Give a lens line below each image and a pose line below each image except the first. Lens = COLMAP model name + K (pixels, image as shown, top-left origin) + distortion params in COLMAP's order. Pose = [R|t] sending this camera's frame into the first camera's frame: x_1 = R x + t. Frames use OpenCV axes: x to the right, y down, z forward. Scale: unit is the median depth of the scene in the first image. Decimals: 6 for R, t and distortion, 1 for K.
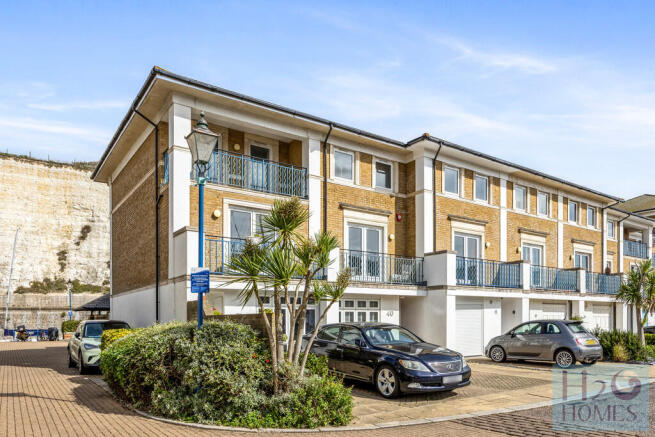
lens RADIAL K [[439.7, 0, 327.5], [0, 439.7, 218.5], [0, 0, 1]] dist [-0.006044, -0.000463]
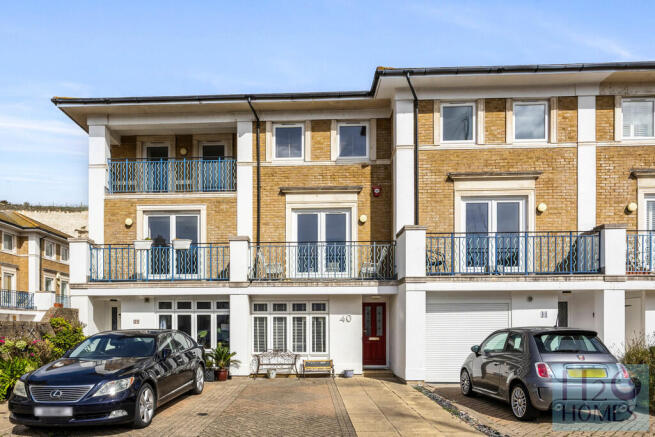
lens RADIAL K [[428.3, 0, 327.0], [0, 428.3, 248.5], [0, 0, 1]] dist [-0.000460, -0.001829]
pose [[0.794301, -0.106887, -0.598048, 0.542241], [0.132977, 0.991119, -0.000525, 0.086240], [0.592793, -0.079109, 0.801460, 0.370267]]
